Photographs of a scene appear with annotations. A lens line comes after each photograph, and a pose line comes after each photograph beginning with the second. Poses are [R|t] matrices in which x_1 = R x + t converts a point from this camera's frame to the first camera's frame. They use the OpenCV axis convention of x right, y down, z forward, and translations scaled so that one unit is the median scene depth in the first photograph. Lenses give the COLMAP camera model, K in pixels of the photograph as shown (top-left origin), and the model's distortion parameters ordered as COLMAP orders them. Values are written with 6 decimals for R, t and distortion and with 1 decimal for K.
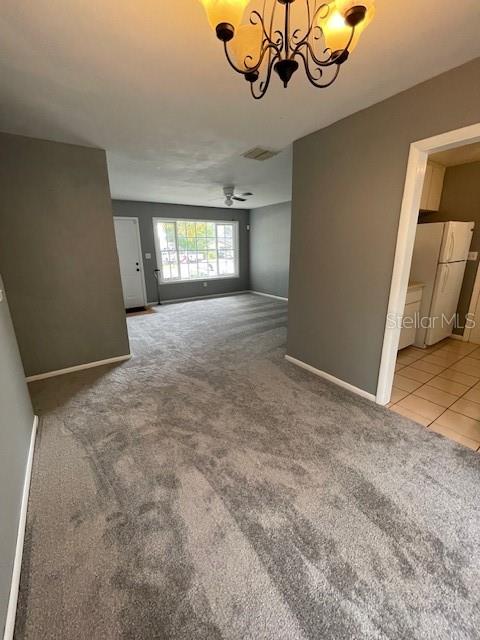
lens RADIAL K [[262.3, 0, 241.7], [0, 262.3, 317.9], [0, 0, 1]] dist [0.001076, 0.000131]
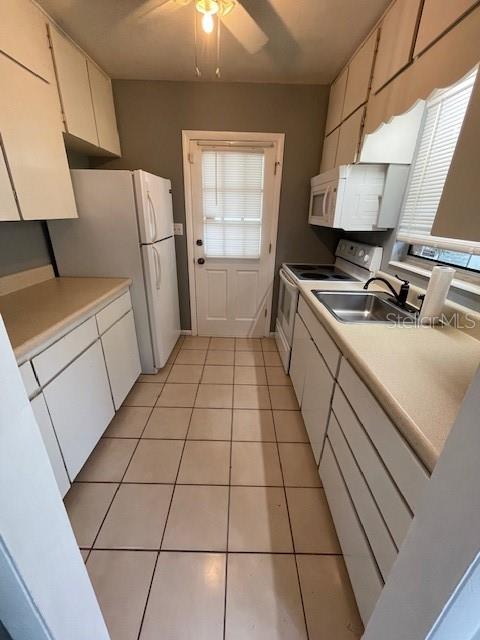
lens RADIAL K [[261.8, 0, 238.0], [0, 261.8, 317.3], [0, 0, 1]] dist [-0.006226, -0.000367]
pose [[0.577249, -0.277962, 0.767803, 0.350713], [0.183191, 0.960395, 0.209959, -0.125503], [-0.795754, 0.019456, 0.605307, 0.439278]]
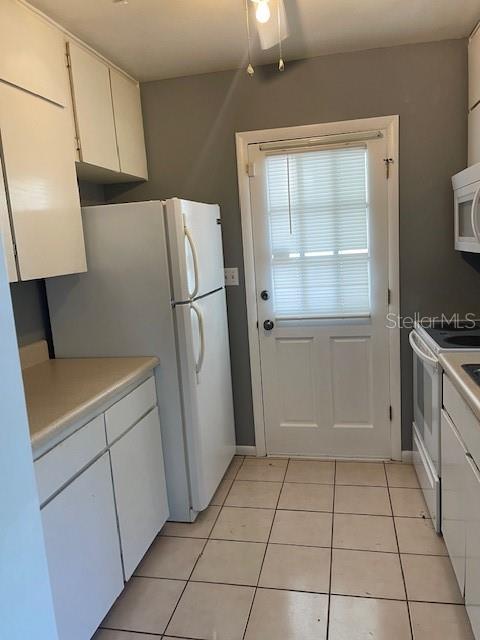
lens RADIAL K [[489.7, 0, 238.2], [0, 489.7, 324.3], [0, 0, 1]] dist [0.036185, -0.046826]
pose [[0.731562, -0.141617, 0.666904, 0.313397], [0.228655, 0.972498, -0.044313, -0.117462], [-0.642288, 0.184909, 0.743825, 0.383723]]
